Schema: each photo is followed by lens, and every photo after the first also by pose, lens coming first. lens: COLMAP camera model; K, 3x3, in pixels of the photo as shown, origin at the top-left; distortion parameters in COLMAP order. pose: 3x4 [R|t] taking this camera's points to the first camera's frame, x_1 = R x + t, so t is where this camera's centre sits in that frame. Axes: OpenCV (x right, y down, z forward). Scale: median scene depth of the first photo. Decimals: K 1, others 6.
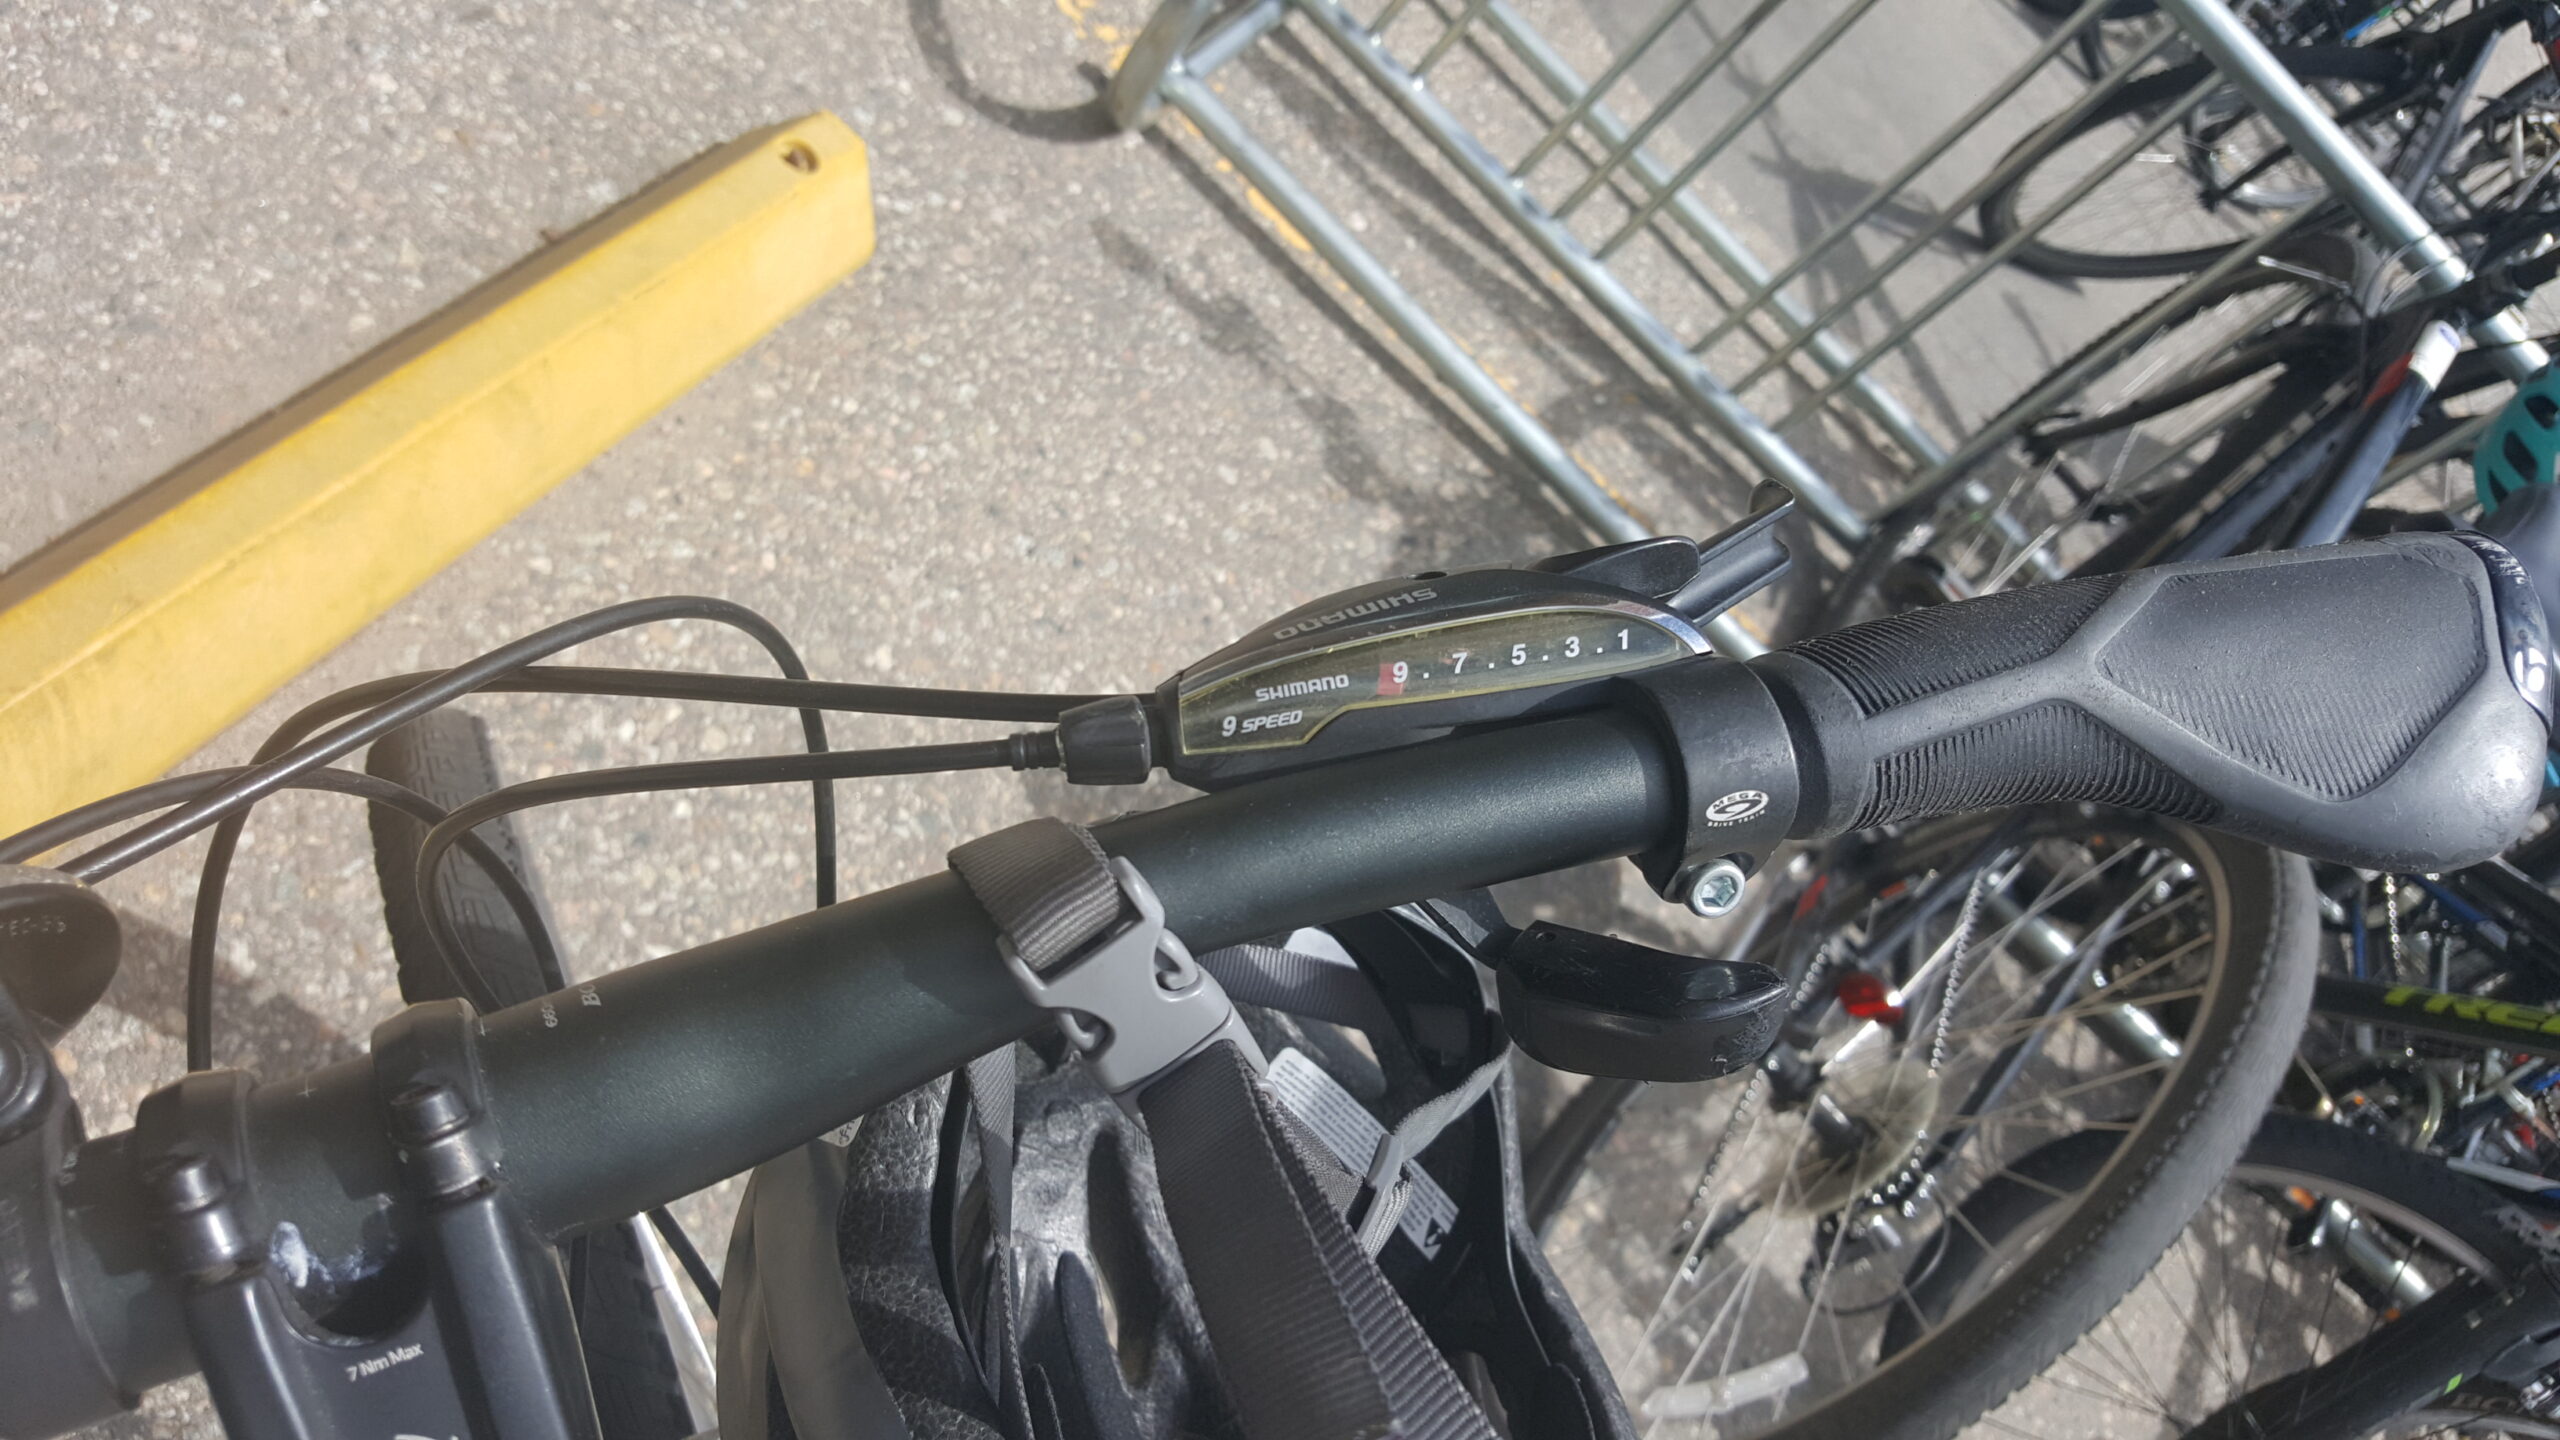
lens RADIAL K [[1911.4, 0, 1257.7], [0, 1911.4, 732.7], [0, 0, 1]] dist [0.099761, -0.170166]
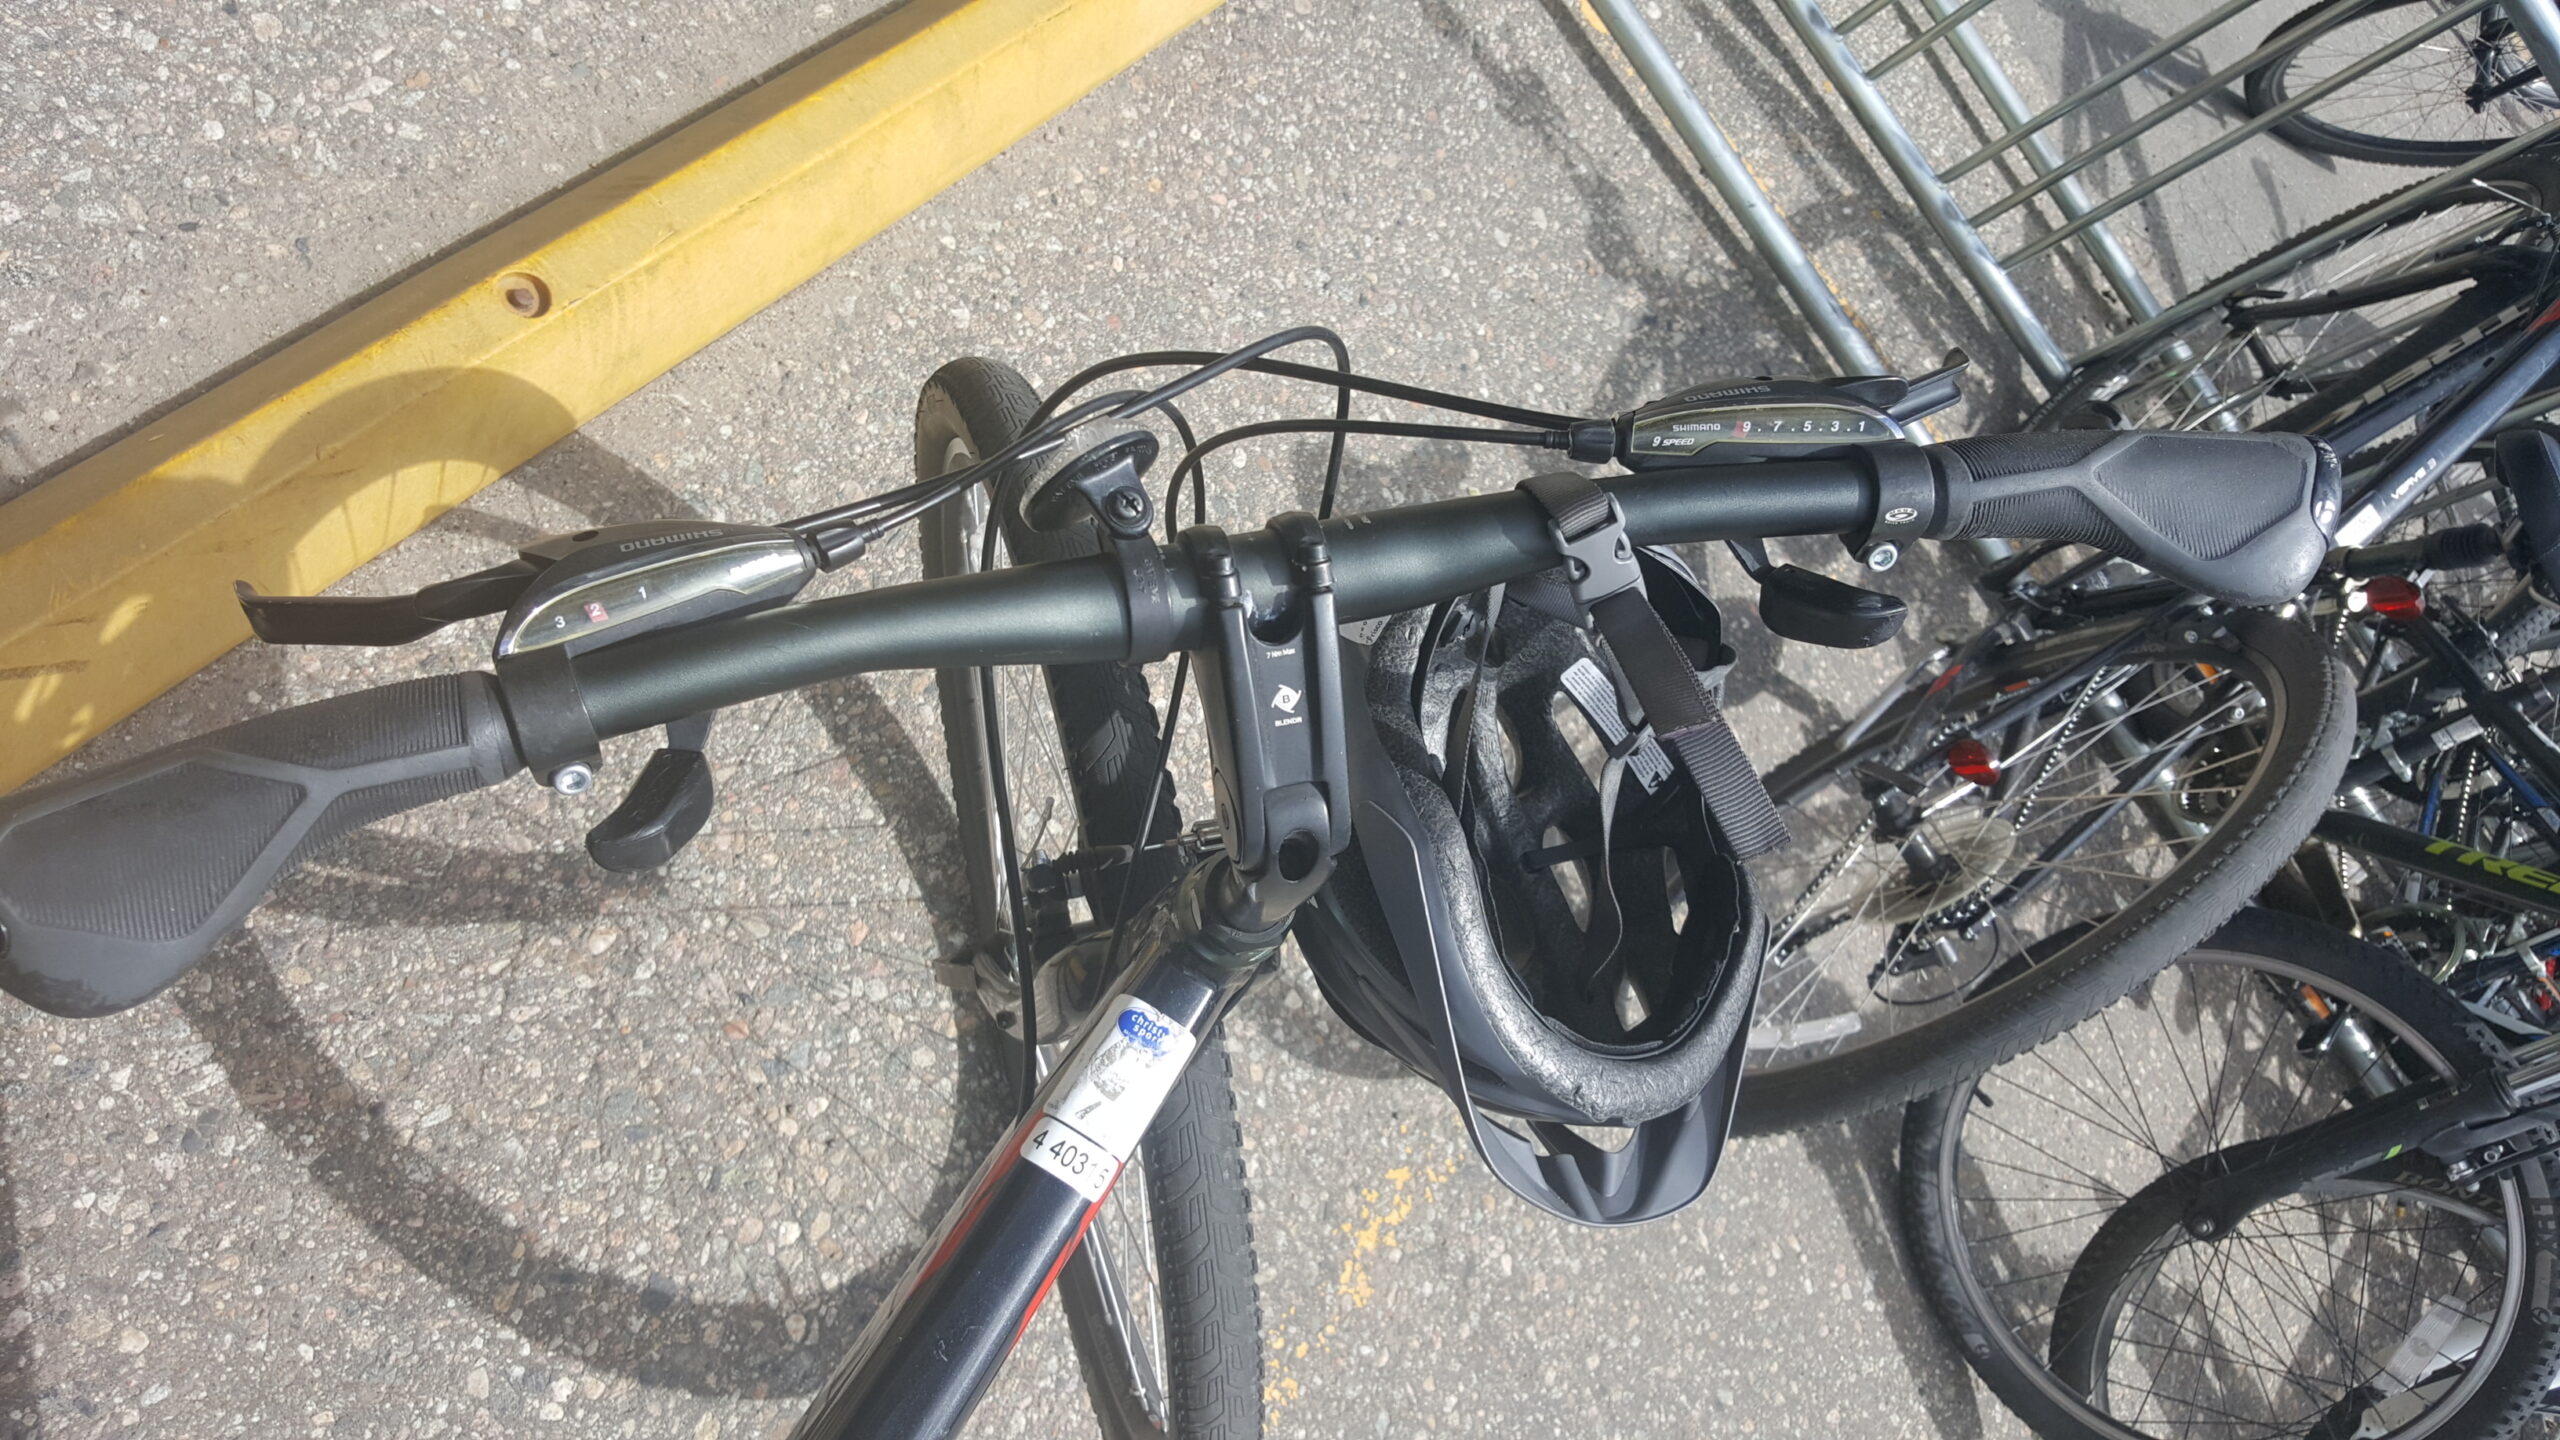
lens RADIAL K [[1911.4, 0, 1251.4], [0, 1911.4, 760.3], [0, 0, 1]] dist [0.099761, -0.170166]
pose [[0.984741, 0.162327, -0.062734, -0.046056], [-0.151109, 0.976377, 0.154446, 0.013818], [0.086323, -0.142610, 0.986008, -0.198389]]
